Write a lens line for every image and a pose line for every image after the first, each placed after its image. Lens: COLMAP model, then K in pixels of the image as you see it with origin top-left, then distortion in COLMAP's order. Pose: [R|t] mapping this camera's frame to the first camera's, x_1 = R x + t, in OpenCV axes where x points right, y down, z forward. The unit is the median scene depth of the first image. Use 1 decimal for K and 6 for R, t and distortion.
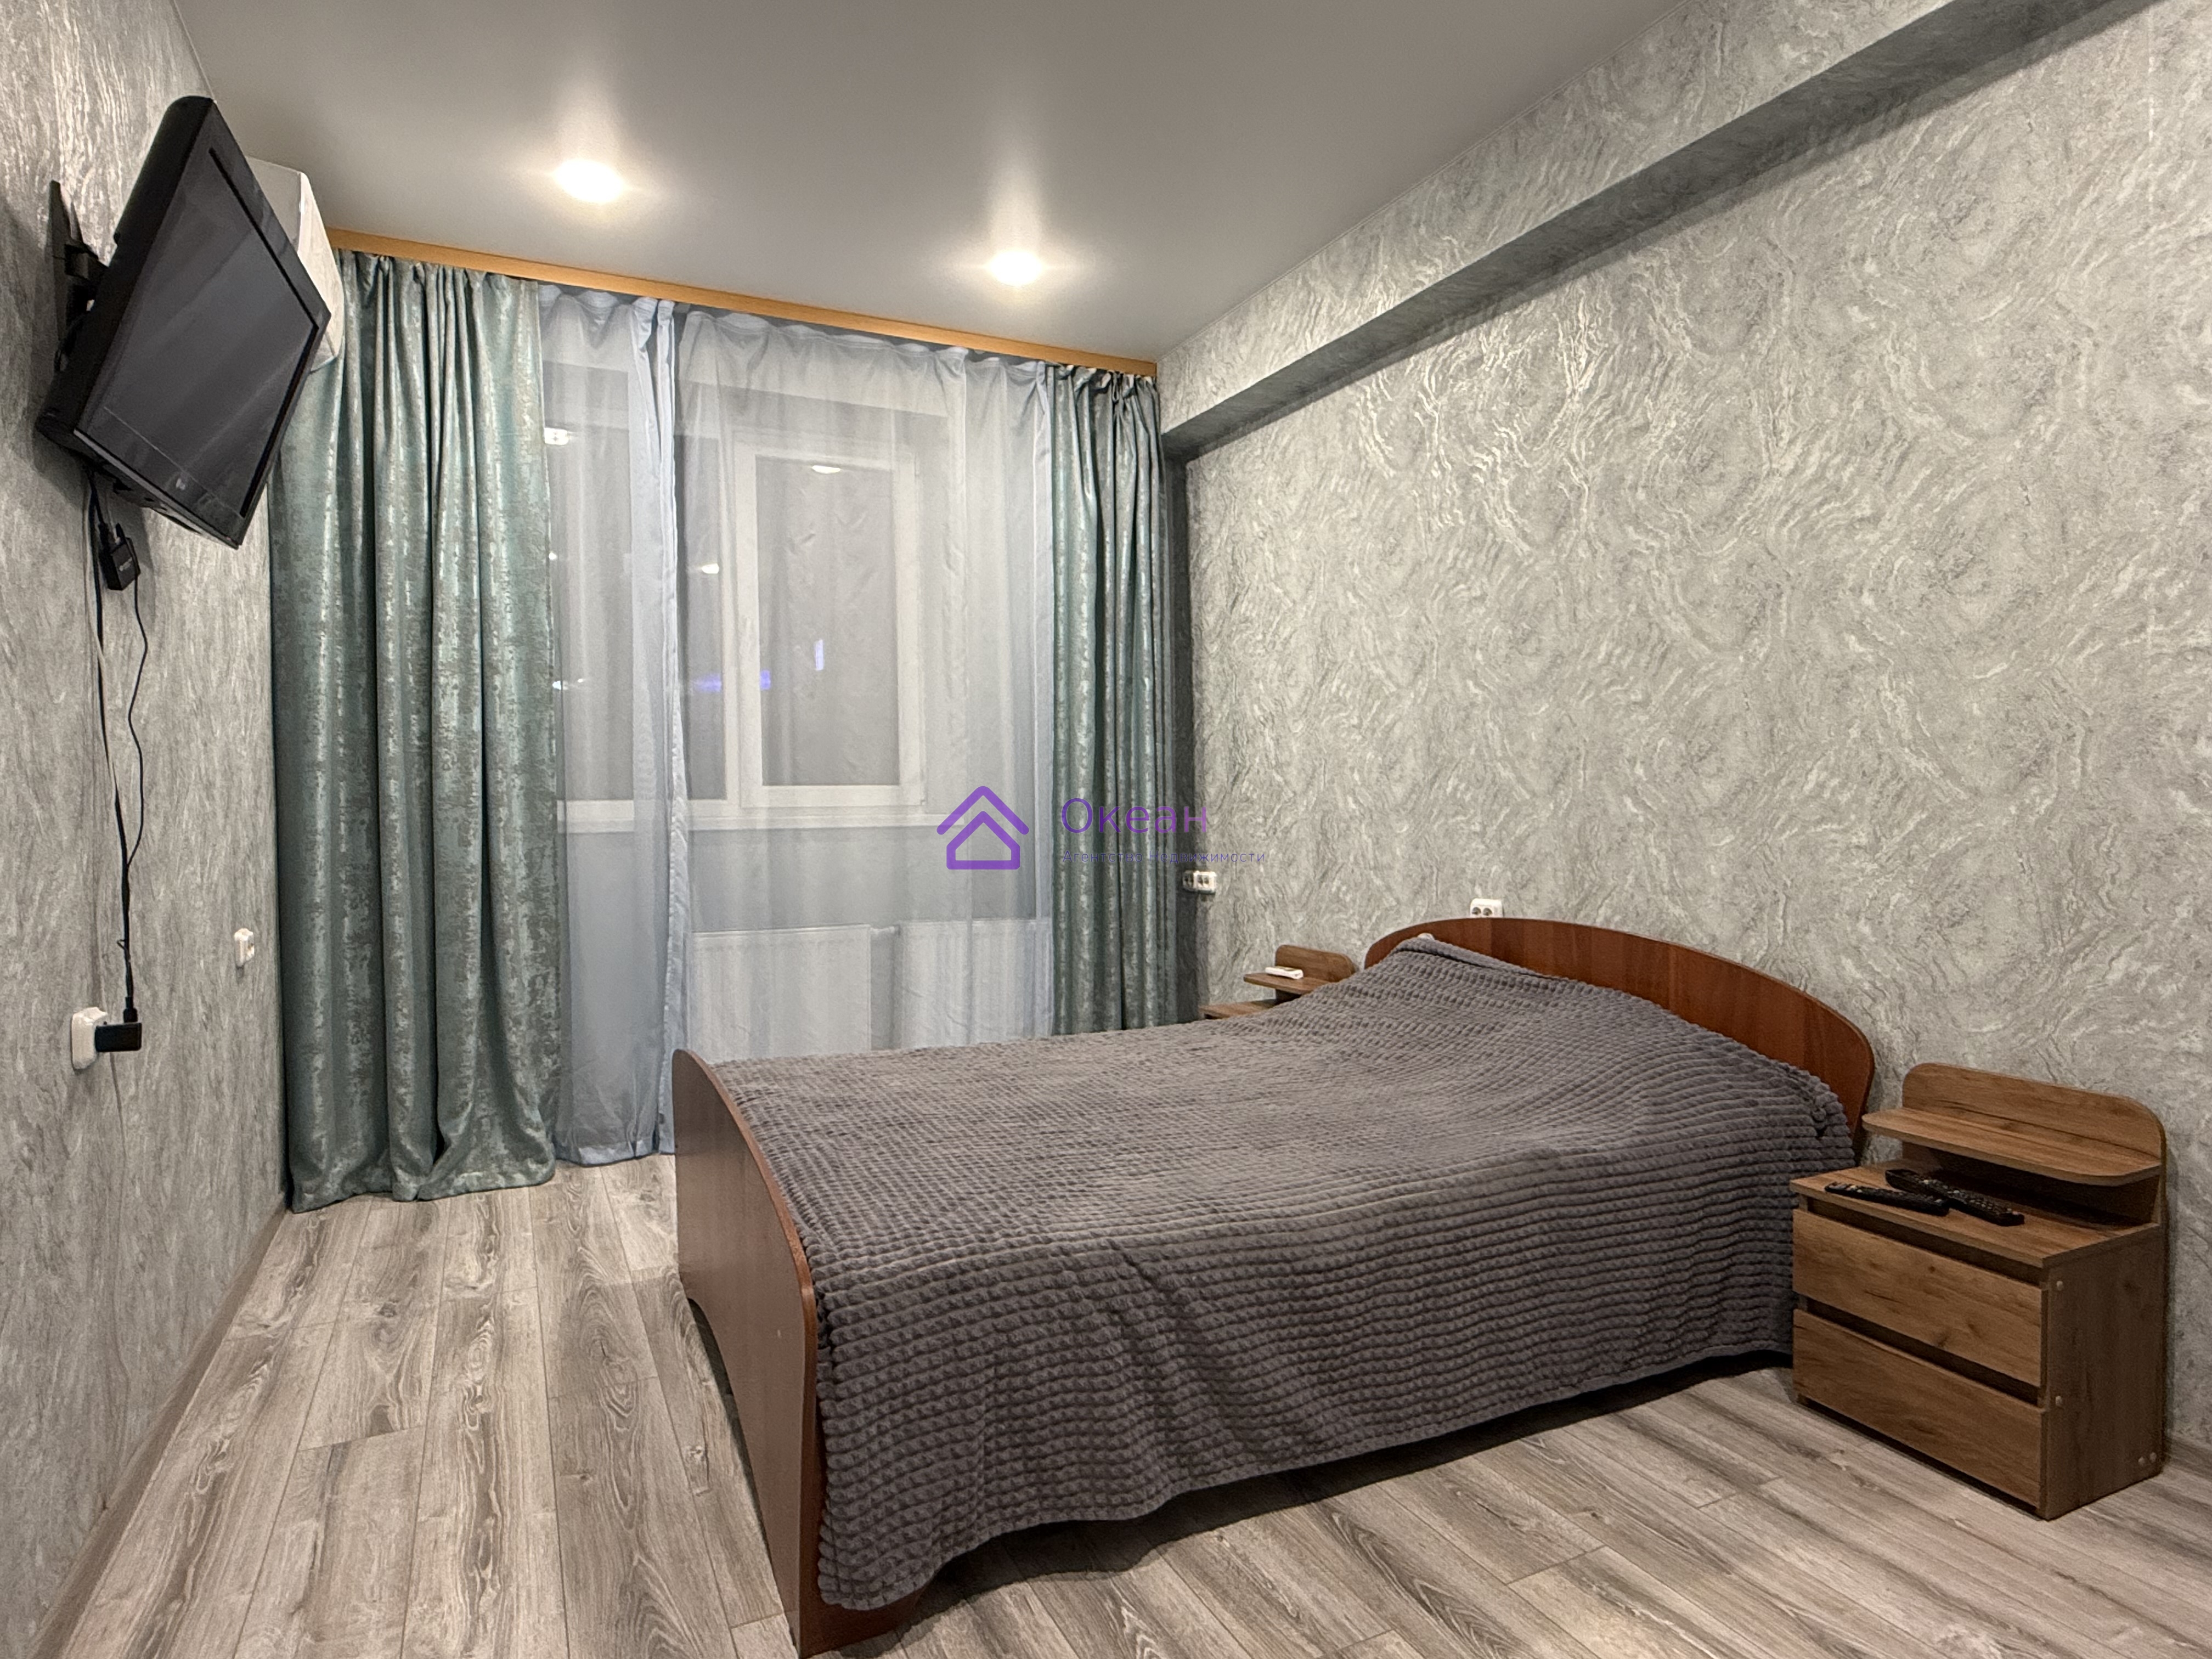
lens RADIAL K [[1267.7, 0, 1106.0], [0, 1267.7, 829.5], [0, 0, 1]] dist [-0.002909, -0.004253]
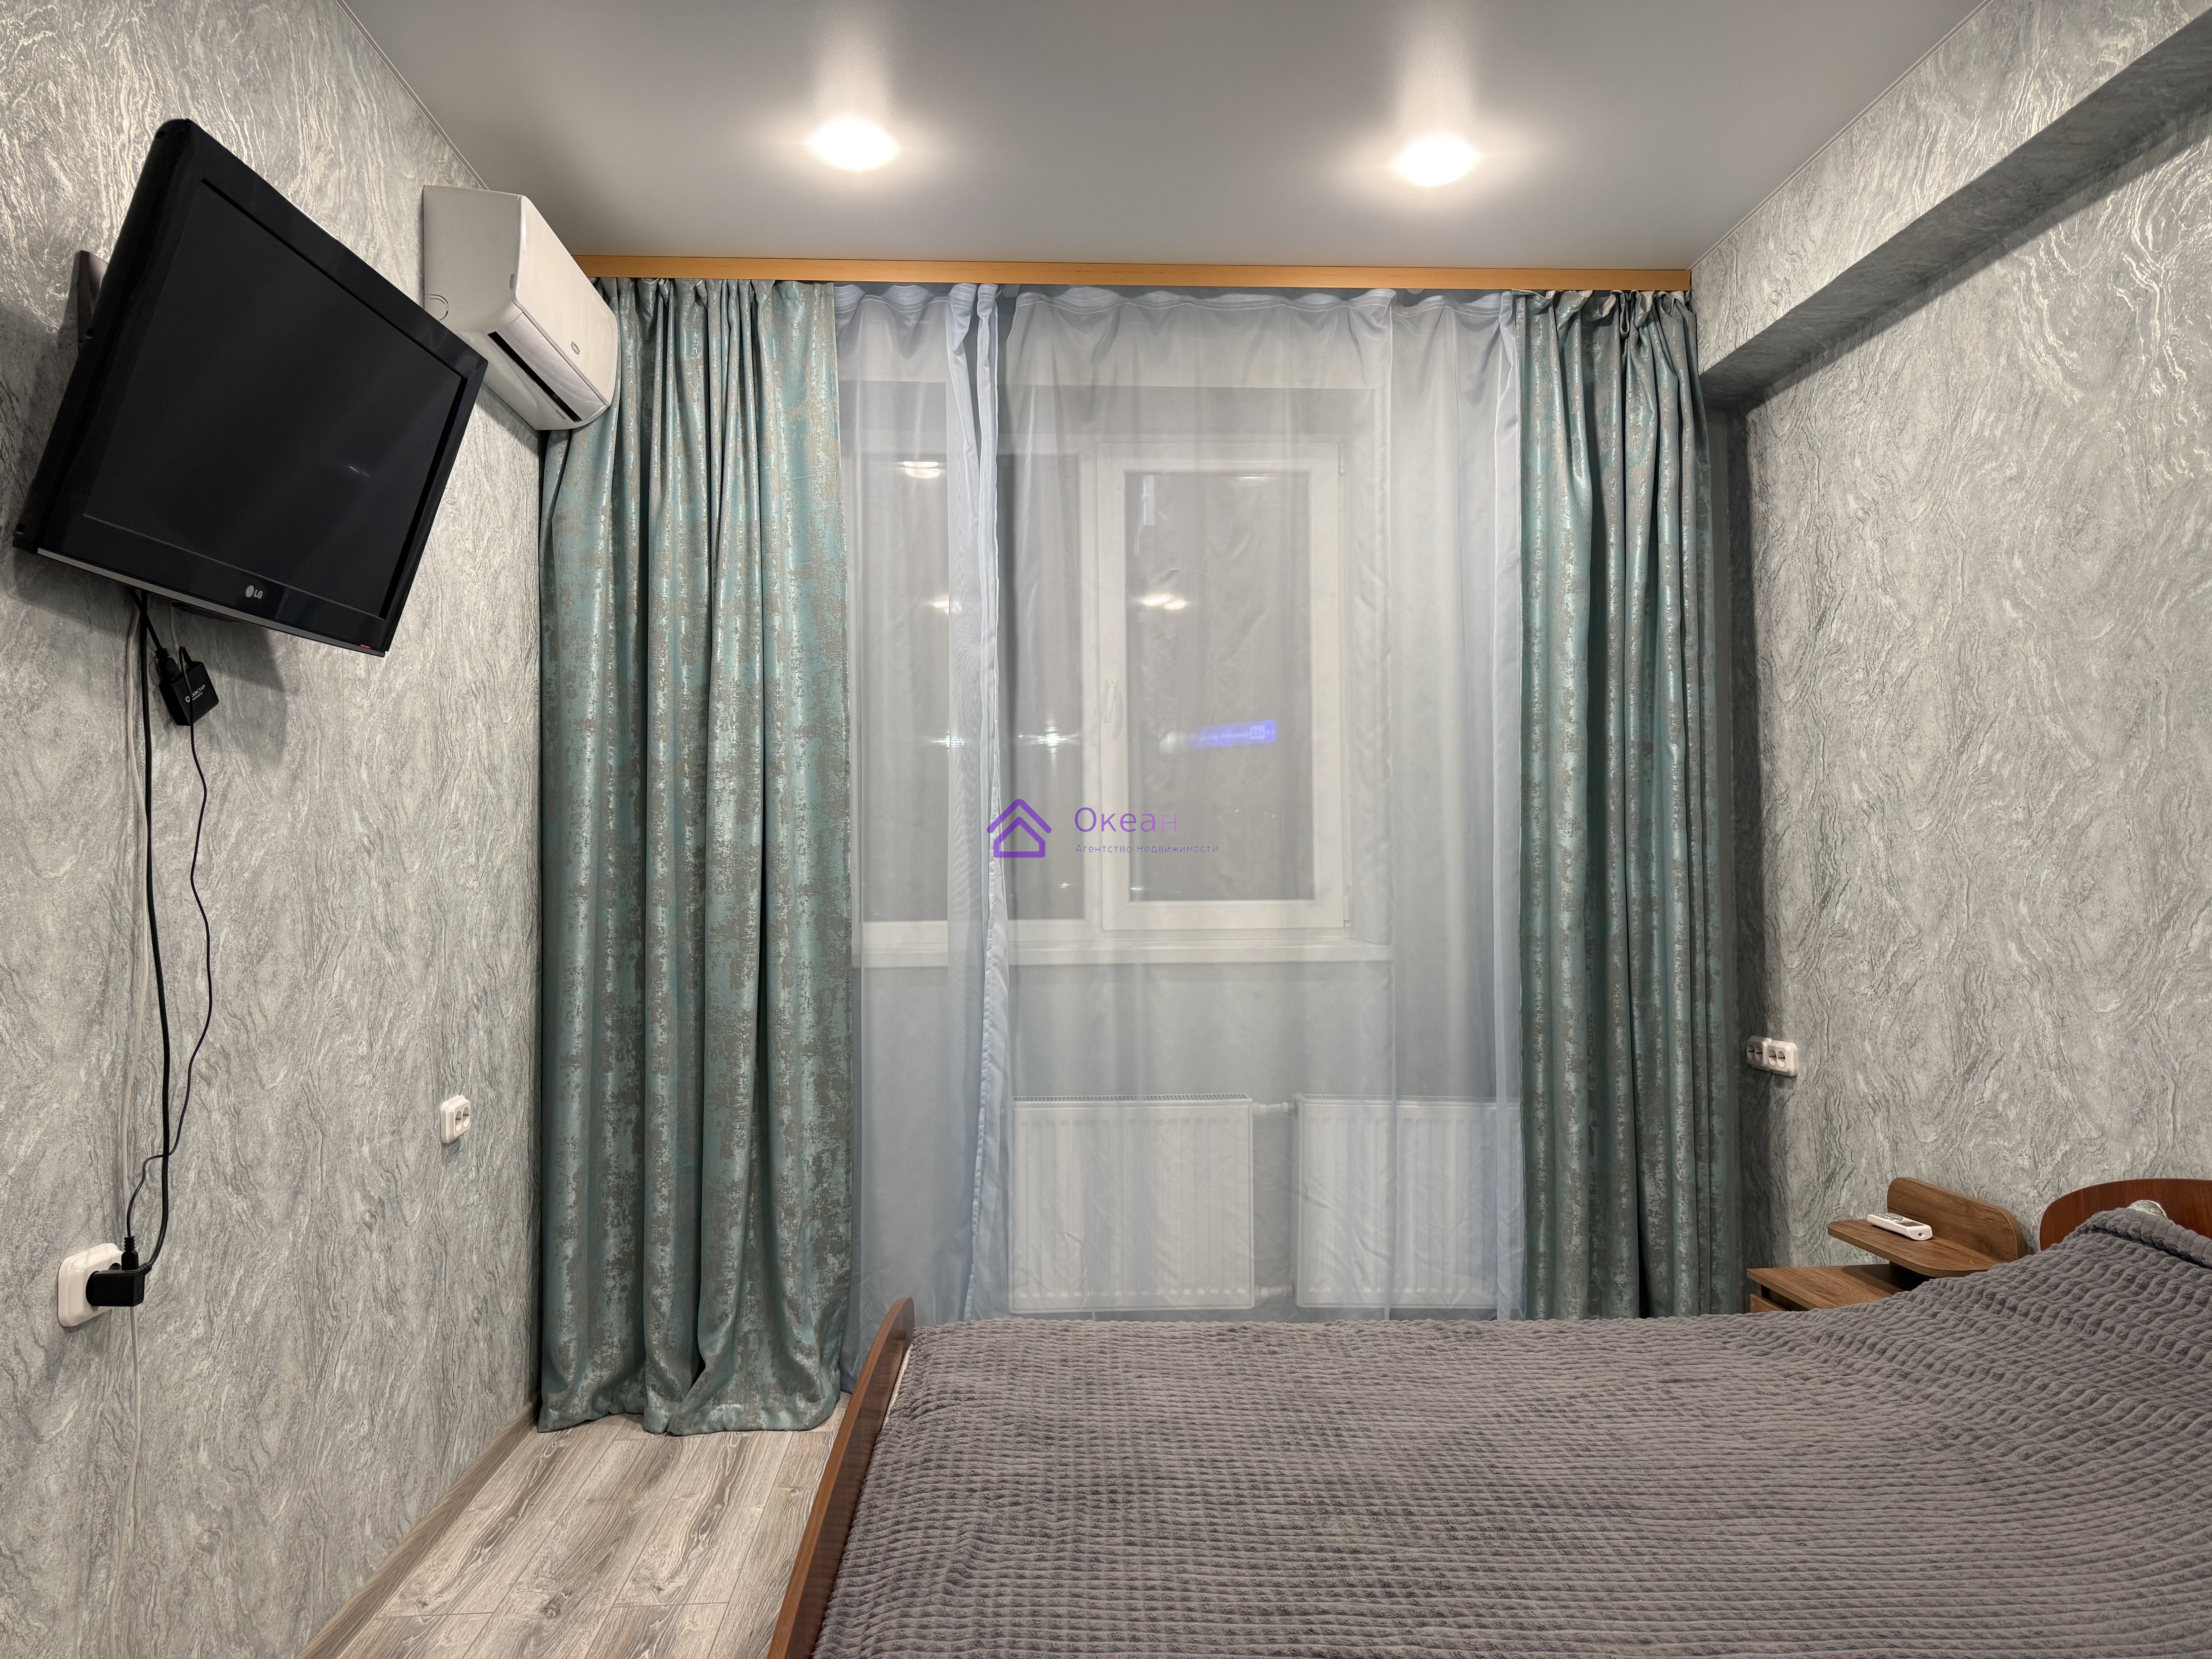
lens RADIAL K [[1583.1, 0, 1106.0], [0, 1583.1, 829.5], [0, 0, 1]] dist [0.055219, -0.057546]
pose [[0.919810, -0.007290, -0.392297, 0.100653], [-0.009398, 0.999131, -0.040602, -0.045749], [0.392253, 0.041032, 0.918942, 0.147544]]
